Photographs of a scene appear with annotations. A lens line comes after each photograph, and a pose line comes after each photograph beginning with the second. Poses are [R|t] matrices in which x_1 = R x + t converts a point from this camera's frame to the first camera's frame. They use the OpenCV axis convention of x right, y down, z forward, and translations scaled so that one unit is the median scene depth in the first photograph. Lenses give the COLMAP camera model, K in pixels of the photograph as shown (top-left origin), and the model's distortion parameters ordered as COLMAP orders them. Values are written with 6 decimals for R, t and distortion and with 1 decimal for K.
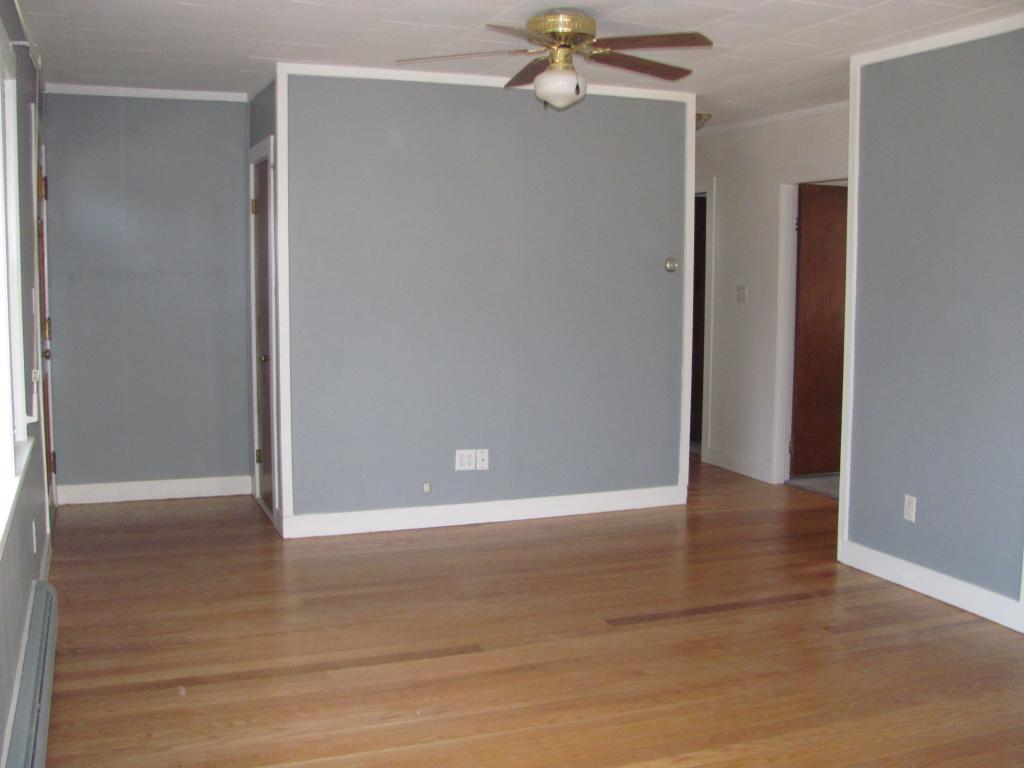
lens RADIAL K [[1080.7, 0, 512.0], [0, 1080.7, 384.0], [0, 0, 1]] dist [-0.222679, 0.303647]
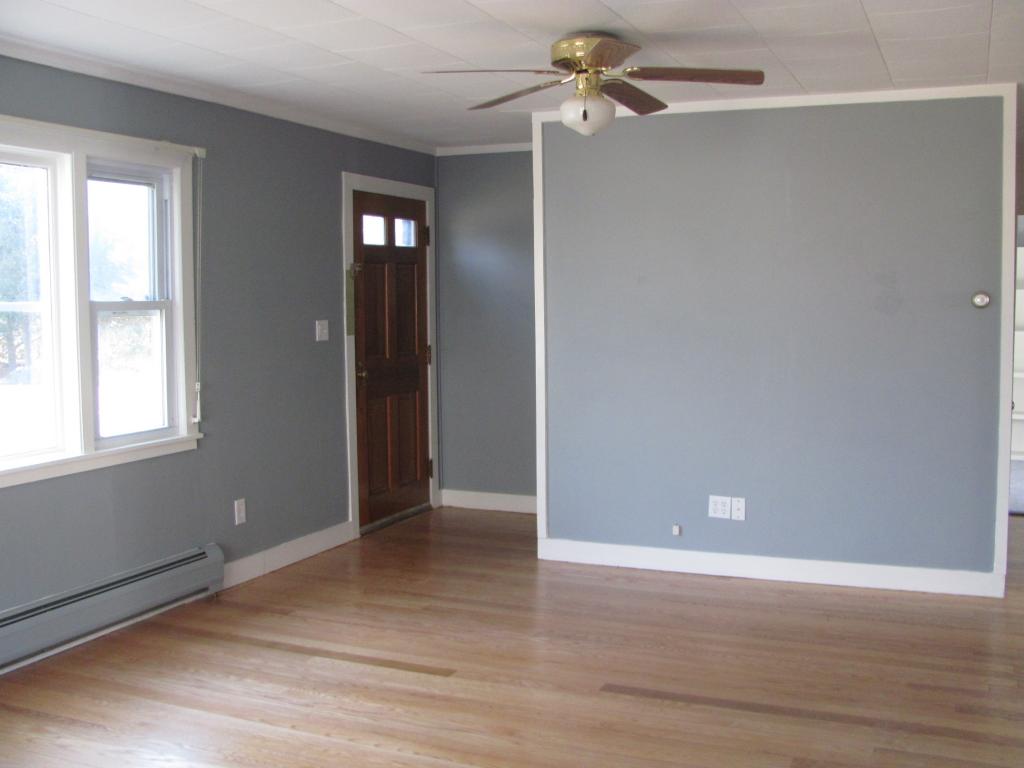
lens RADIAL K [[1080.7, 0, 512.0], [0, 1080.7, 384.0], [0, 0, 1]] dist [-0.222679, 0.303647]
pose [[0.710178, 0.045178, -0.702571, 0.668540], [-0.069597, 0.997556, -0.006203, -0.025870], [0.700573, 0.053302, 0.711587, 0.279318]]
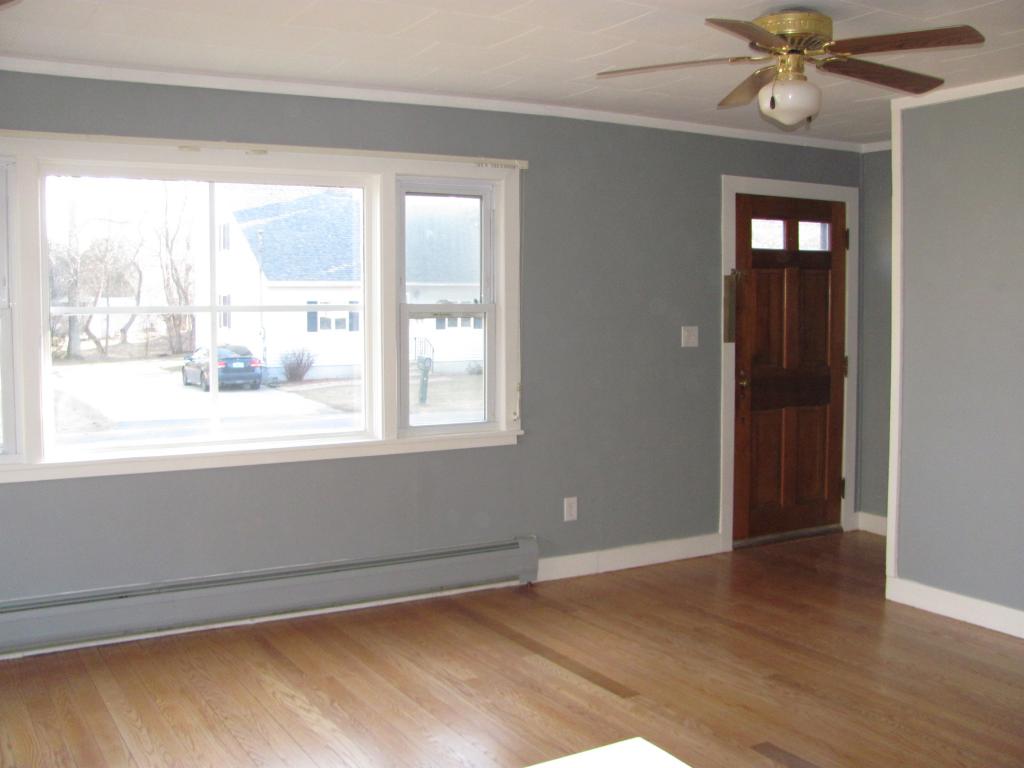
lens RADIAL K [[1080.7, 0, 512.0], [0, 1080.7, 384.0], [0, 0, 1]] dist [-0.222679, 0.303647]
pose [[0.161401, 0.067701, -0.984564, 0.837272], [-0.112739, 0.992378, 0.049757, -0.070062], [0.980428, 0.102968, 0.167804, 0.652255]]
